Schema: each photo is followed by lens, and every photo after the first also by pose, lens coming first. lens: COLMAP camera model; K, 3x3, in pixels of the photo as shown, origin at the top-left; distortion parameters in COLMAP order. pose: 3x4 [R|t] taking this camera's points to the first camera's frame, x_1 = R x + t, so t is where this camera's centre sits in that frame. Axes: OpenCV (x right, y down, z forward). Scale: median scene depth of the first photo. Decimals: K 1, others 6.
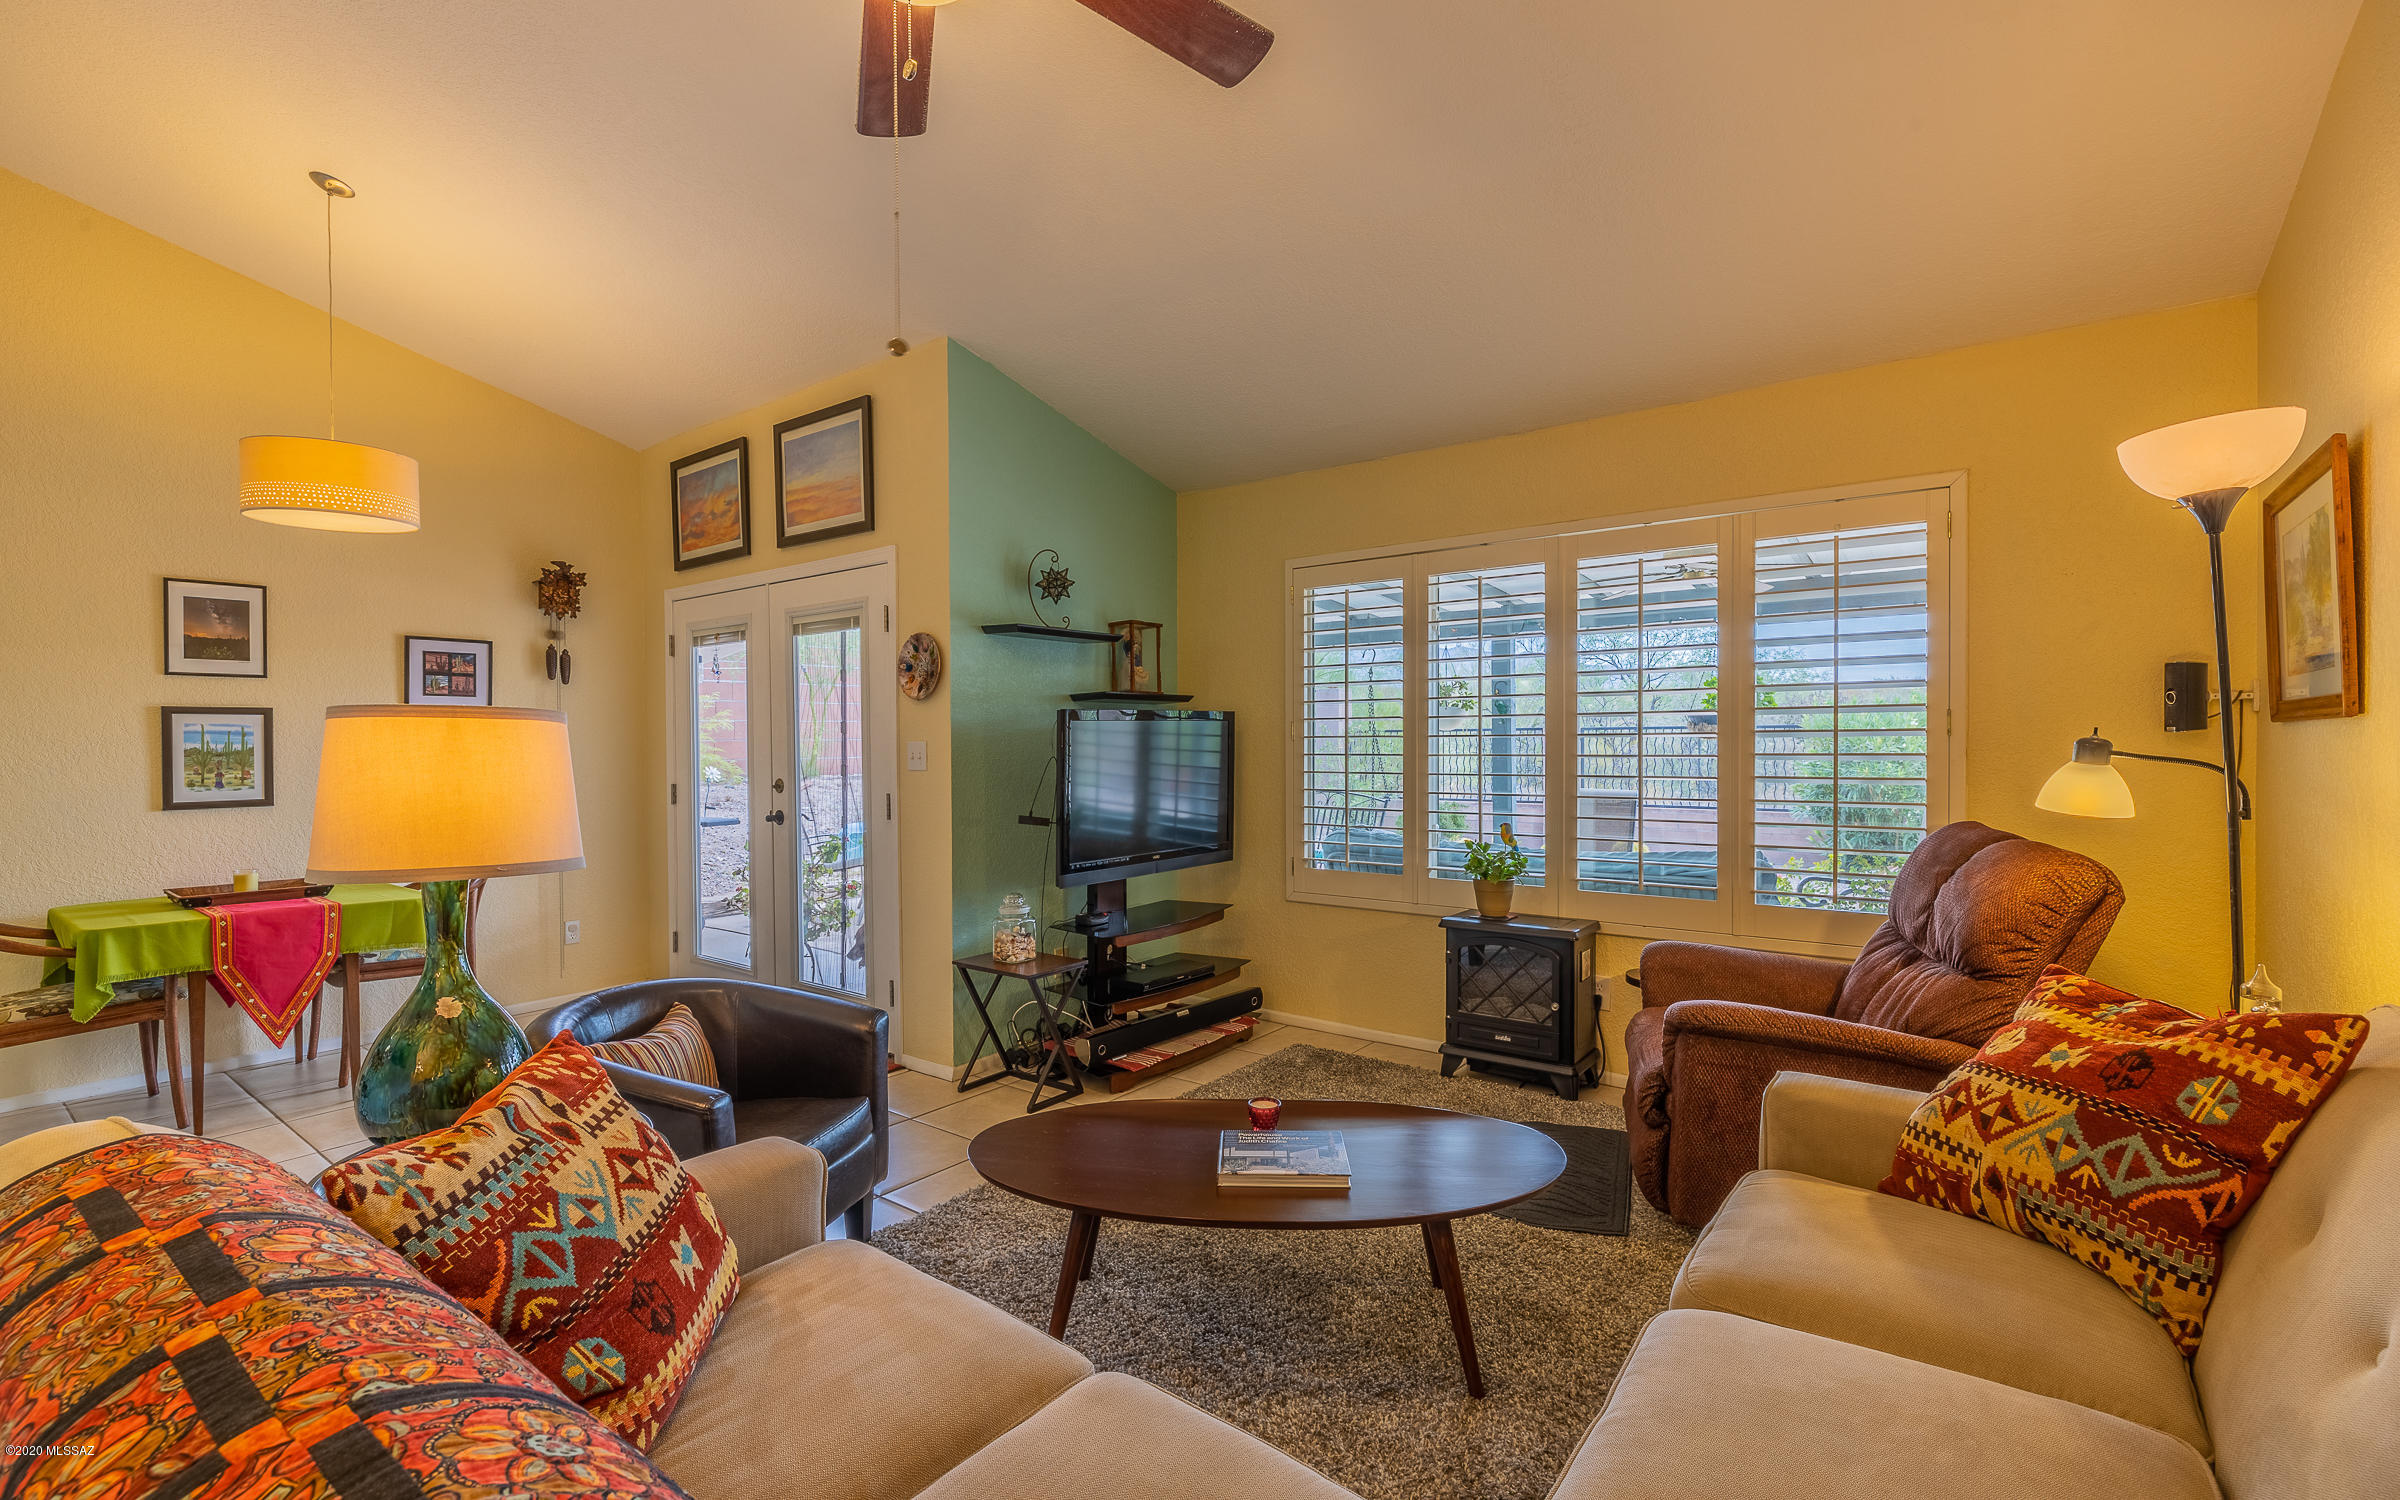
lens RADIAL K [[1047.0, 0, 1196.7], [0, 1047.0, 735.9], [0, 0, 1]] dist [-0.000753, -0.000221]
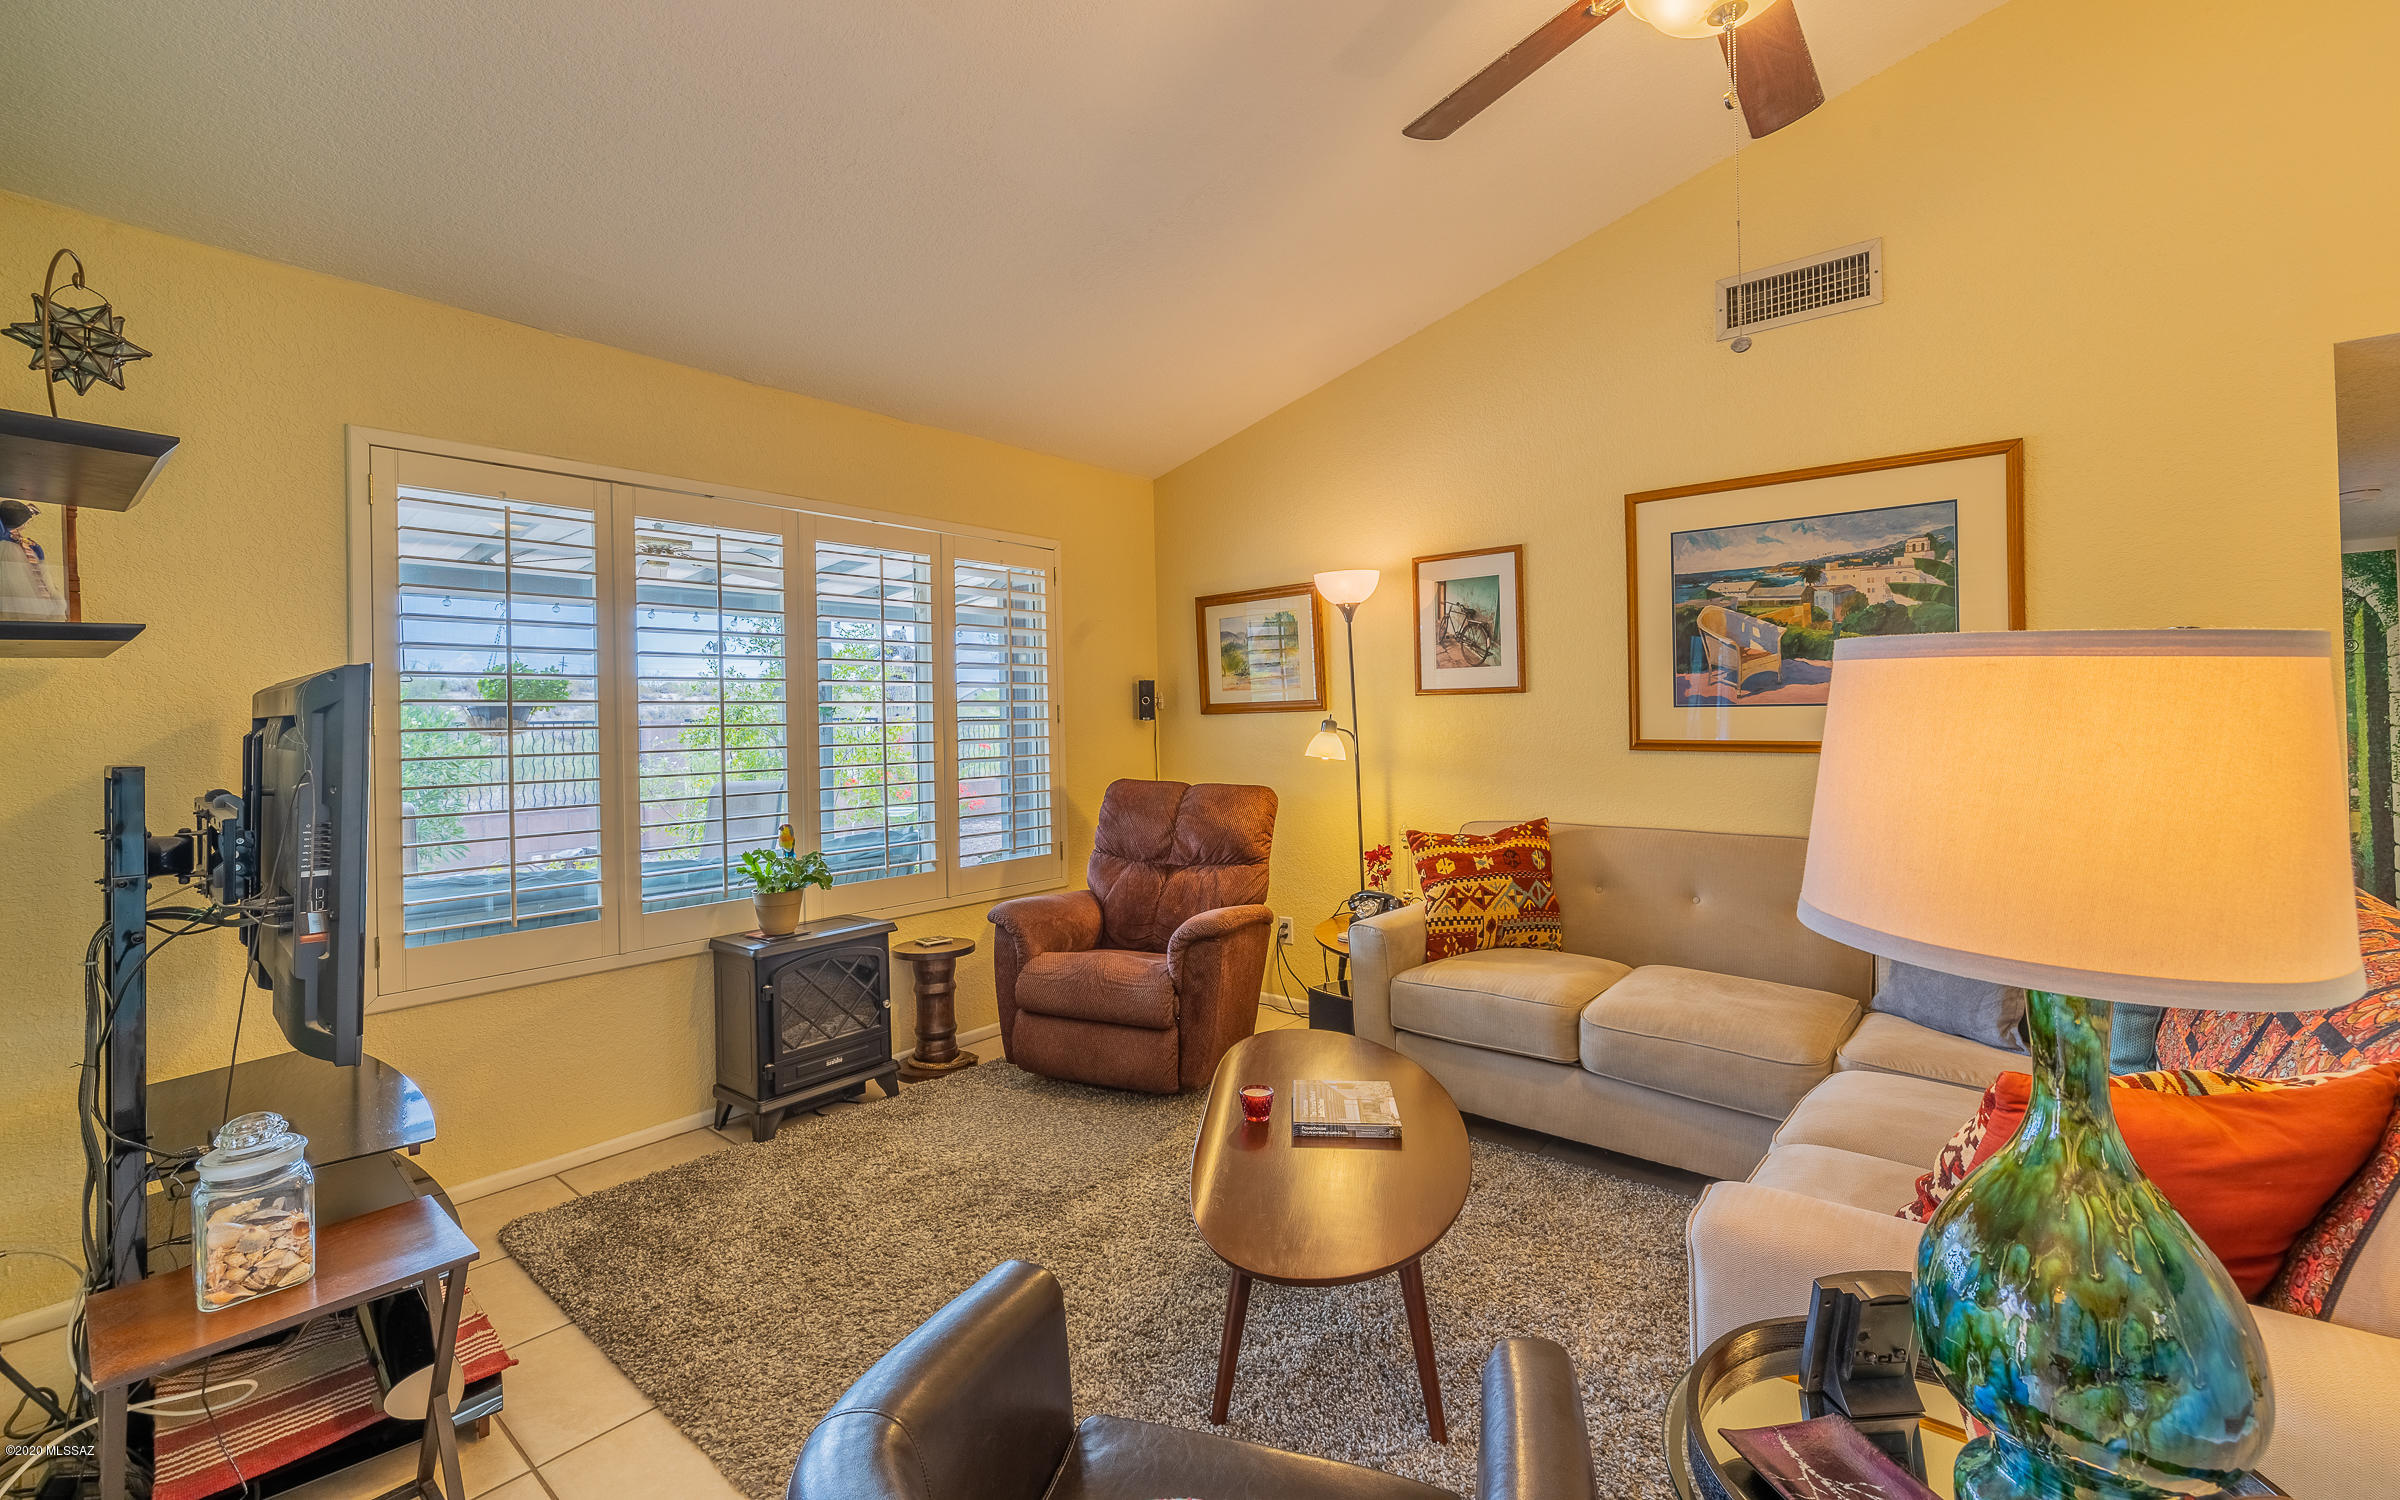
lens RADIAL K [[1047.0, 0, 1196.7], [0, 1047.0, 735.9], [0, 0, 1]] dist [-0.000753, -0.000221]
pose [[0.019550, -0.021144, 0.999585, -0.570778], [0.011264, 0.999718, 0.020926, -0.006296], [-0.999745, 0.010850, 0.019782, 0.638874]]
